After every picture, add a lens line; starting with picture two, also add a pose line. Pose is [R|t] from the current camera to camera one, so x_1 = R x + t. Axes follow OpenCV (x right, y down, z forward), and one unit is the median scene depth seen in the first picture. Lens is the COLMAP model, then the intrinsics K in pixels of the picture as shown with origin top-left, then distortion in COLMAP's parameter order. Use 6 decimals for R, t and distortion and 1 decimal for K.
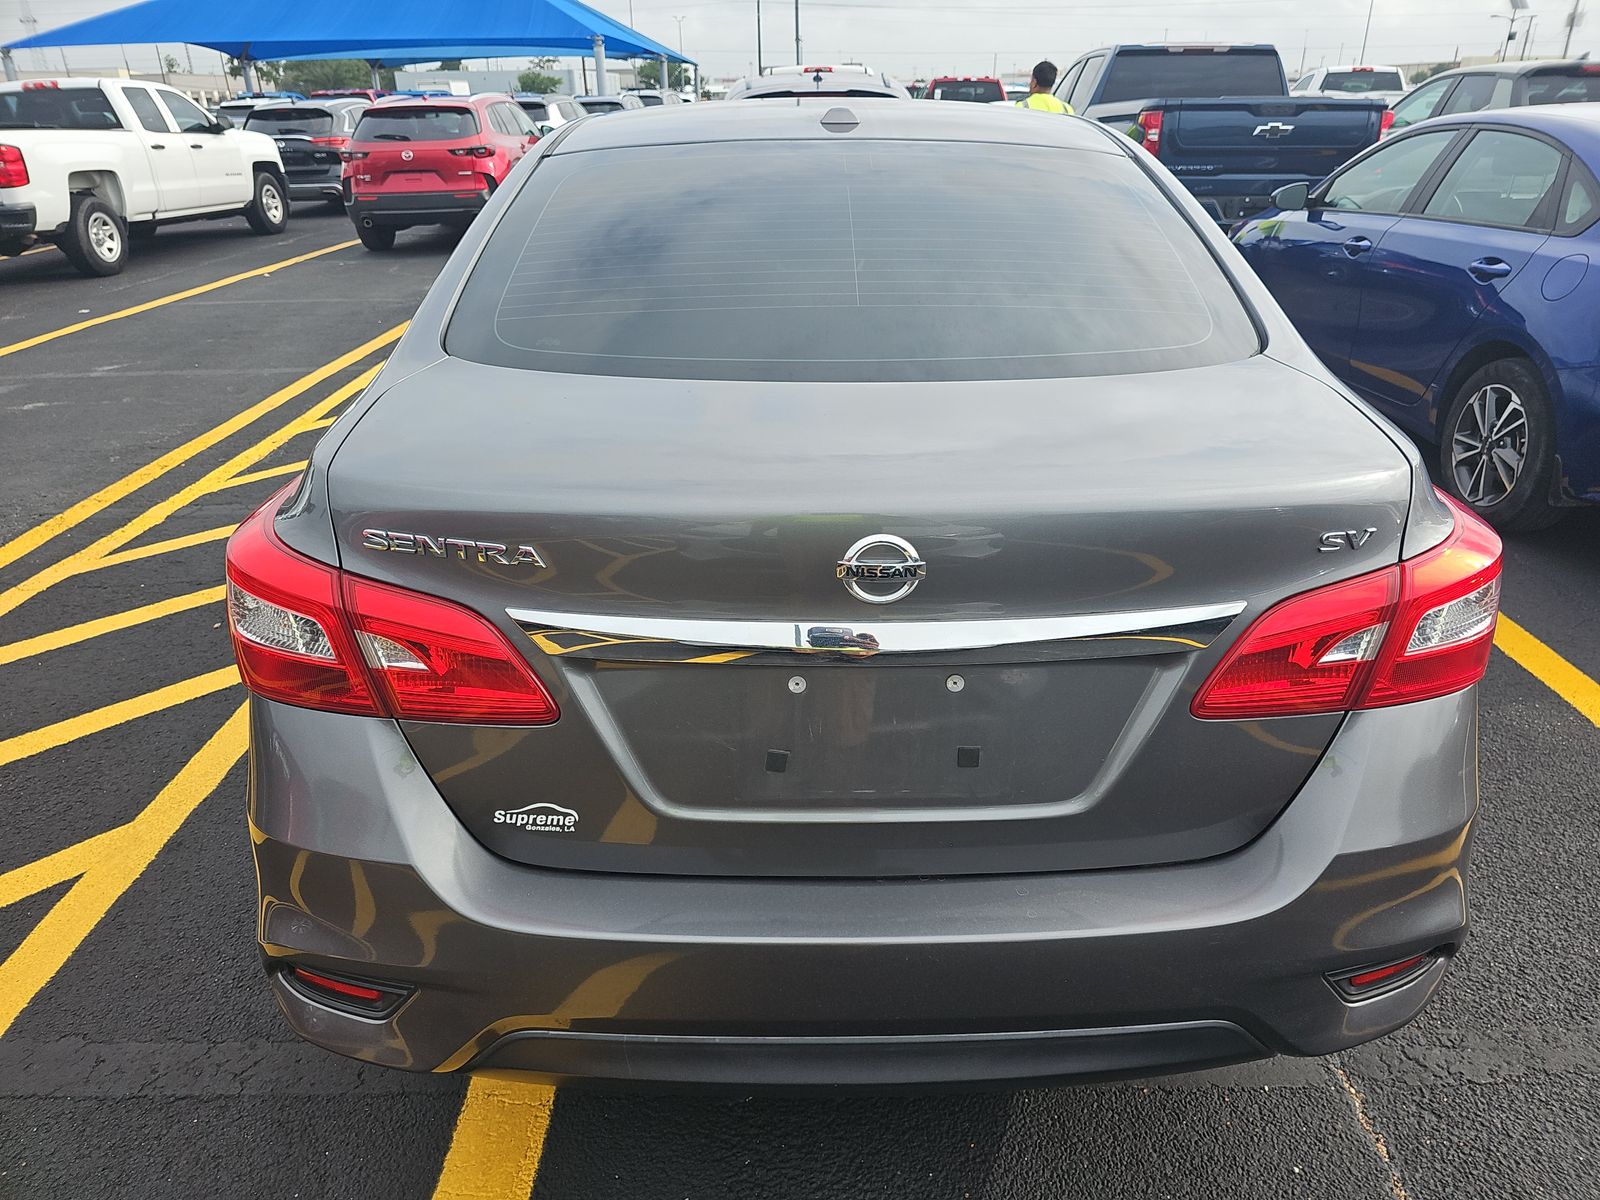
lens RADIAL K [[1086.2, 0, 800.0], [0, 1086.2, 600.0], [0, 0, 1]] dist [0.035194, -0.032808]
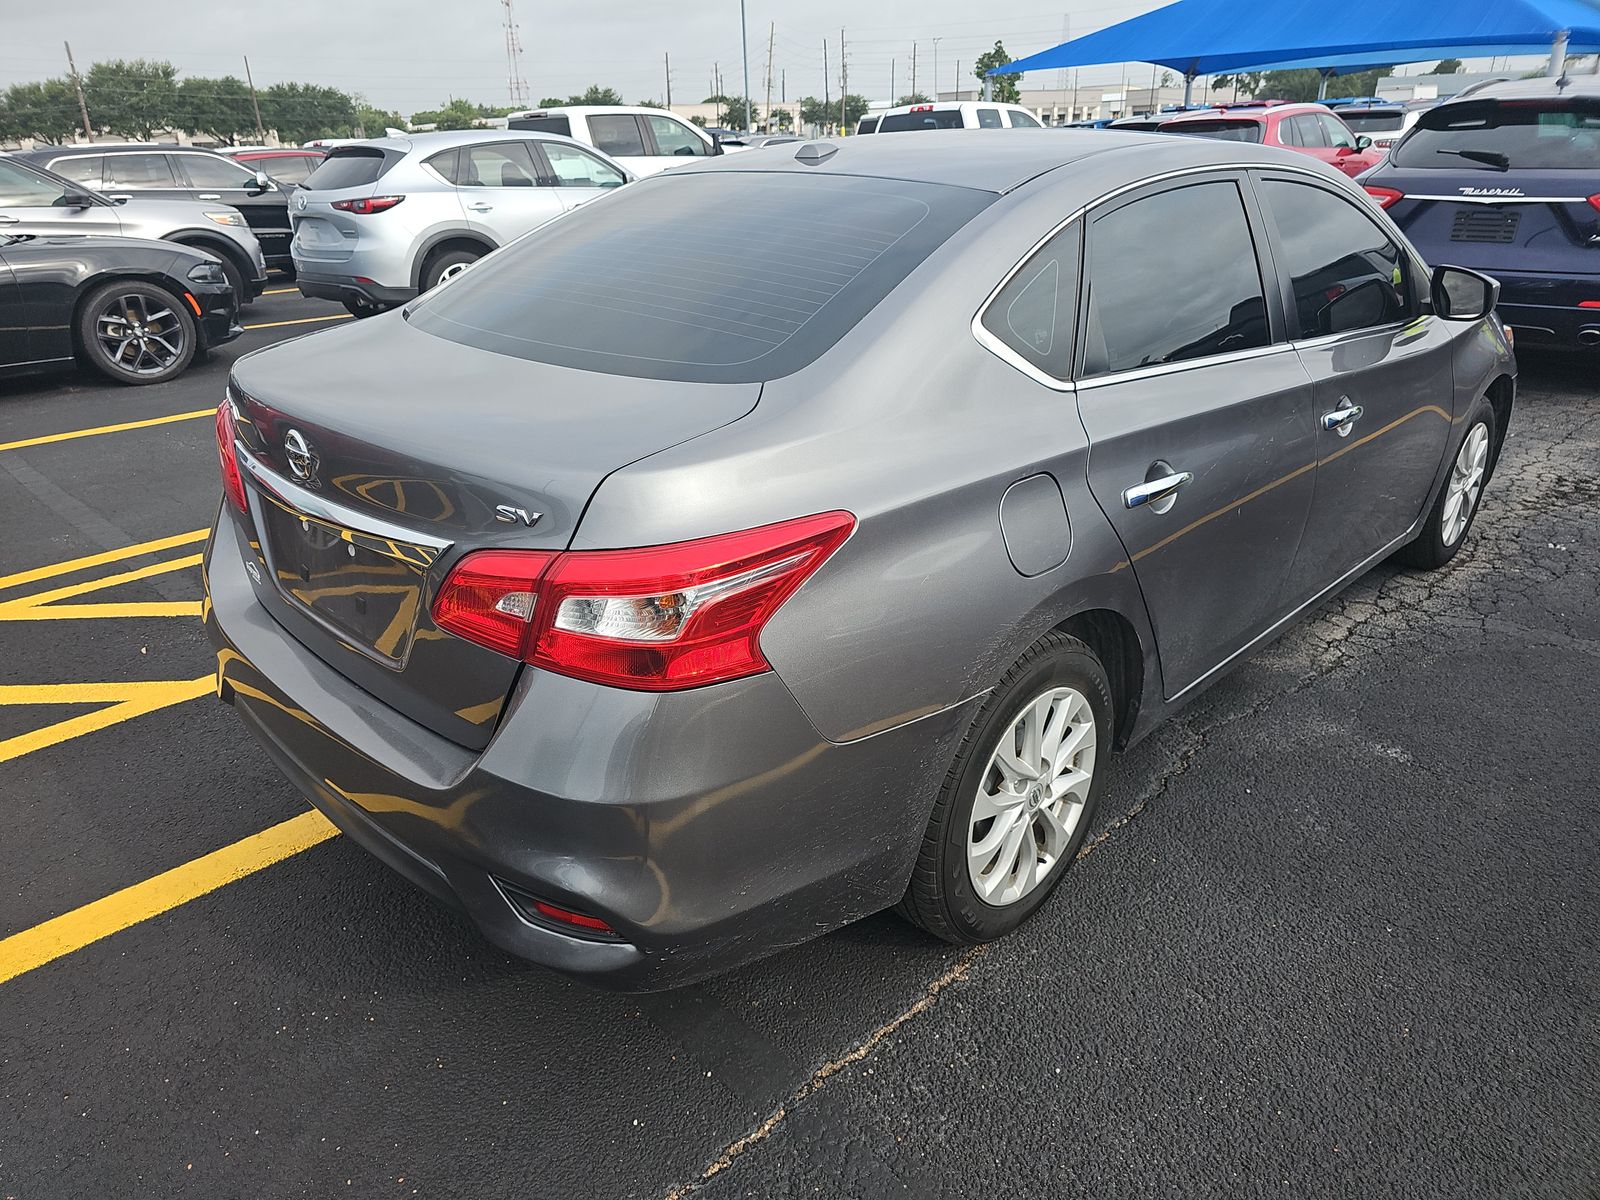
lens RADIAL K [[1086.2, 0, 800.0], [0, 1086.2, 600.0], [0, 0, 1]] dist [0.035194, -0.032808]
pose [[0.695177, 0.279461, -0.662292, 0.161721], [-0.283381, 0.953265, 0.104788, -0.018889], [0.660624, 0.114835, 0.741882, 0.034516]]
